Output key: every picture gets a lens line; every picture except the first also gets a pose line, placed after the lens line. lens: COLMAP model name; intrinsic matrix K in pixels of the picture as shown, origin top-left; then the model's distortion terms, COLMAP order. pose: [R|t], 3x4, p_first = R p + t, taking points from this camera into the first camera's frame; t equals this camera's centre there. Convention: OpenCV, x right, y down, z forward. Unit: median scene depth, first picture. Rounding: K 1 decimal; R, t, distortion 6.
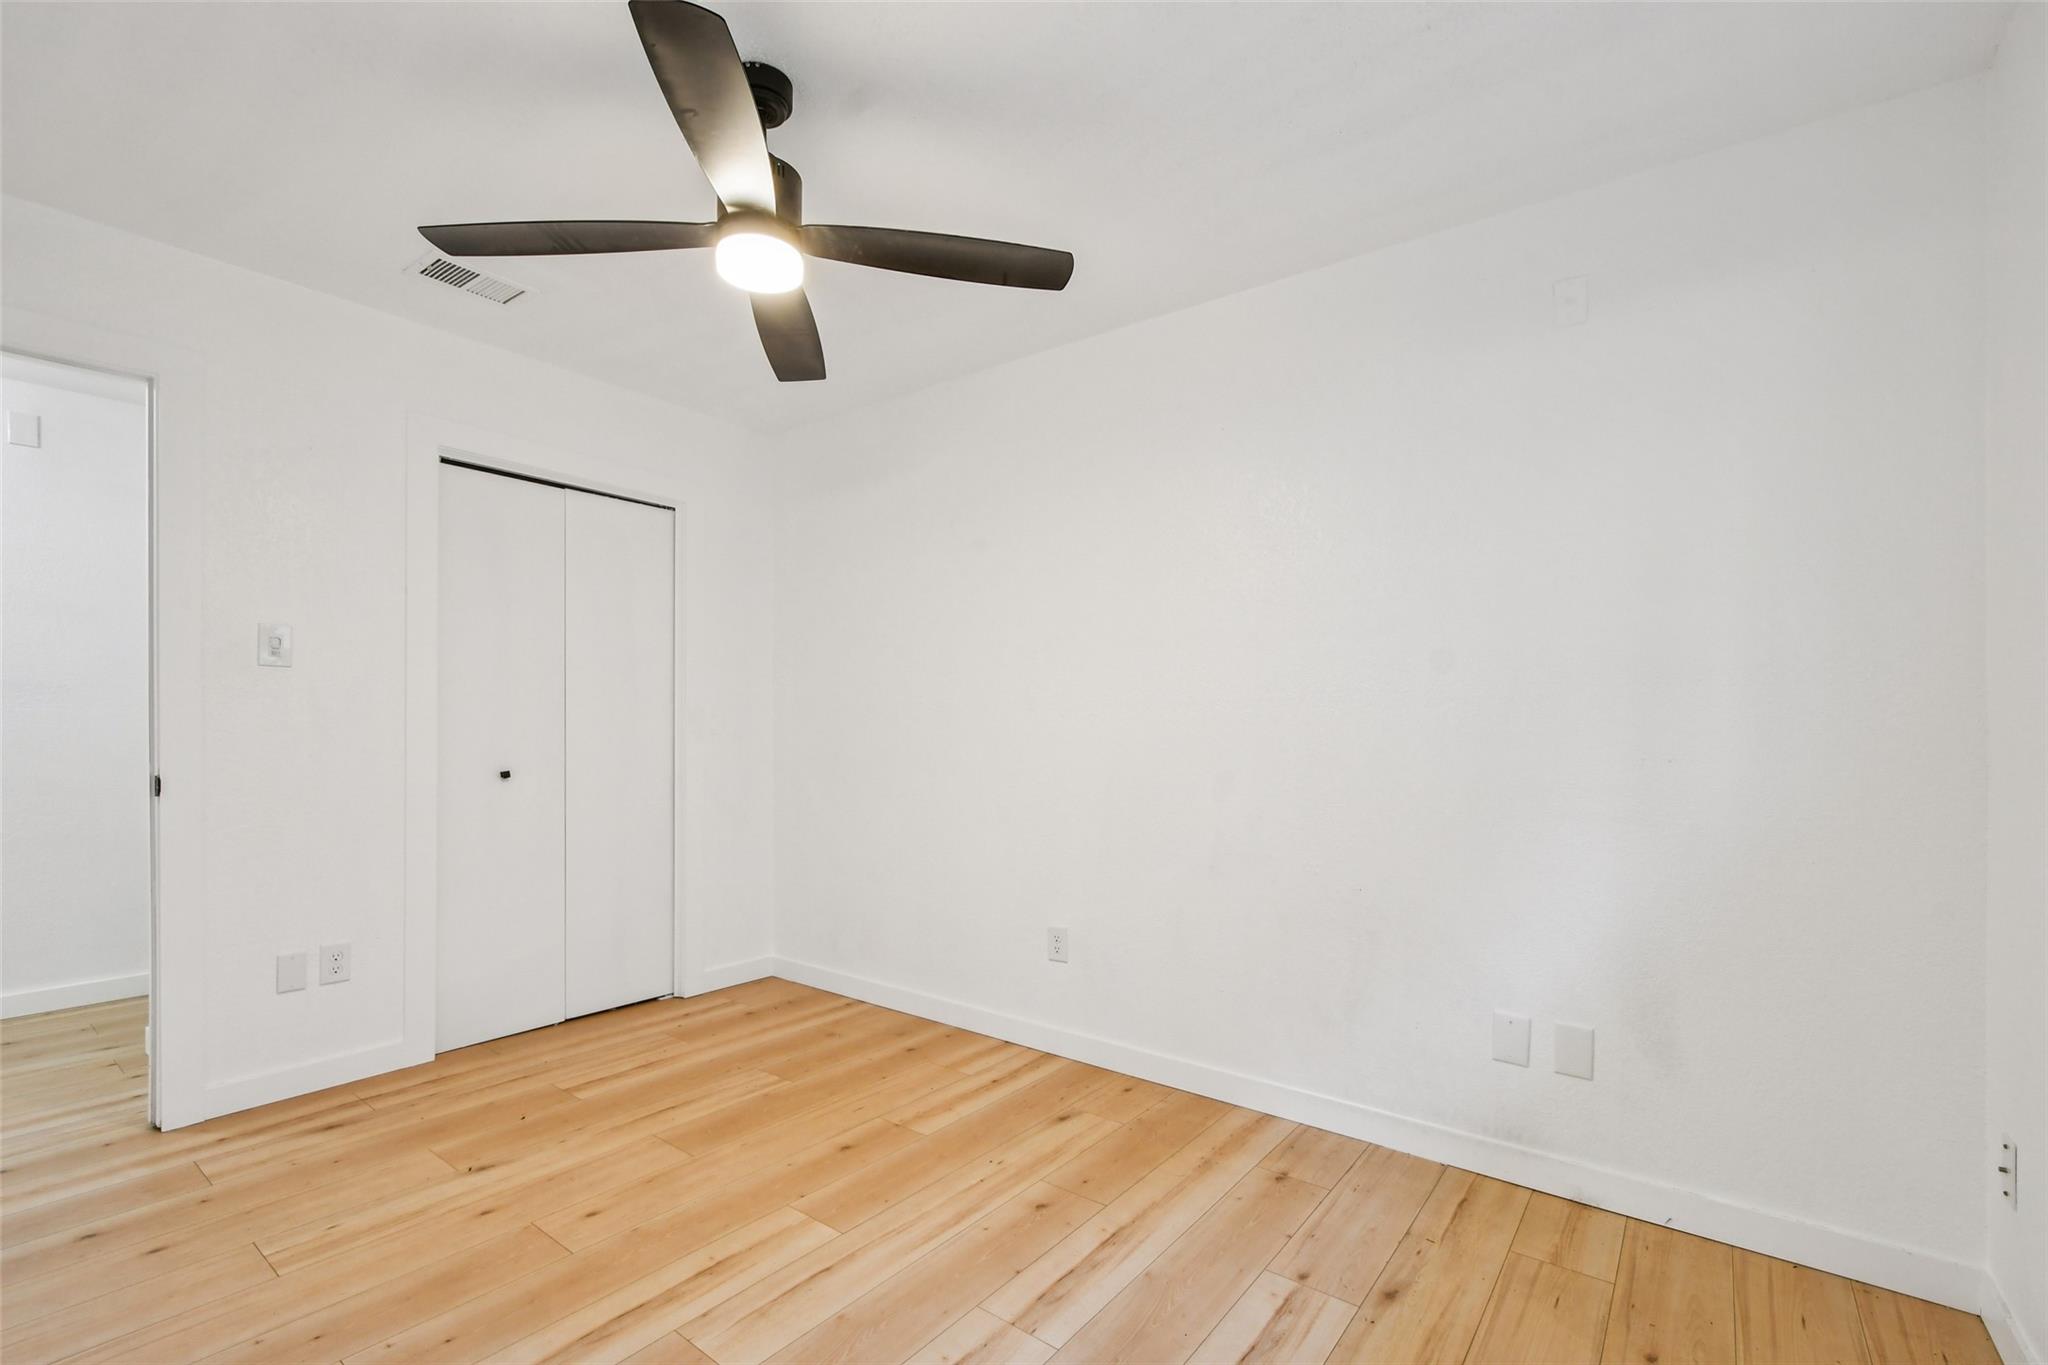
lens RADIAL K [[905.2, 0, 1011.5], [0, 905.2, 728.9], [0, 0, 1]] dist [0.001921, -0.000391]
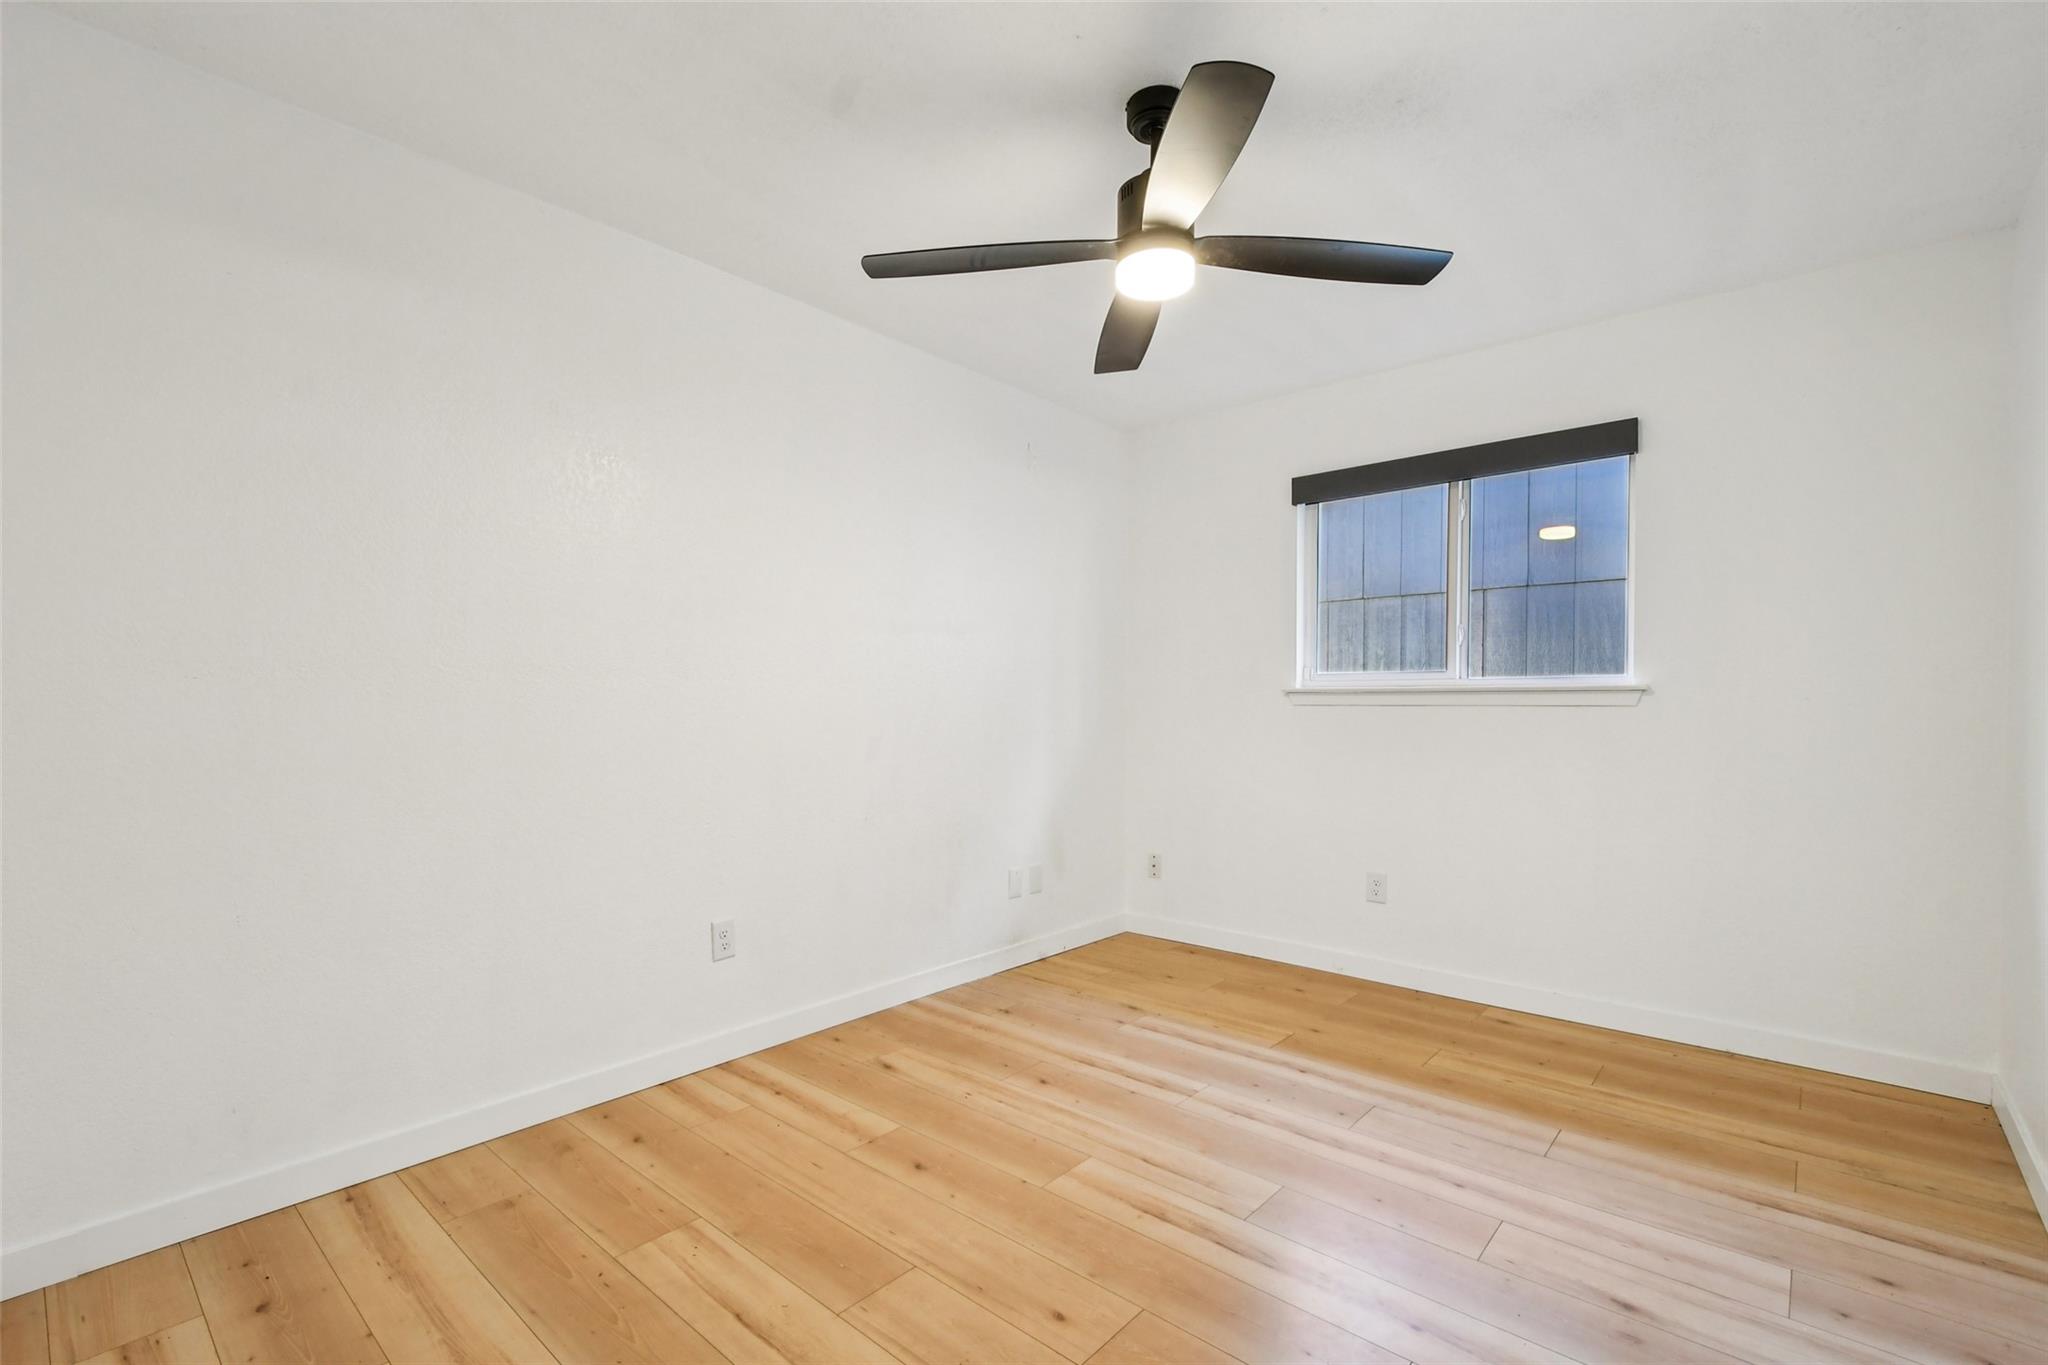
lens RADIAL K [[905.2, 0, 1011.5], [0, 905.2, 728.9], [0, 0, 1]] dist [0.001921, -0.000391]
pose [[0.072418, -0.039123, 0.996607, -1.035088], [0.006994, 0.999226, 0.038717, -0.006925], [-0.997350, 0.004166, 0.072636, 0.823036]]
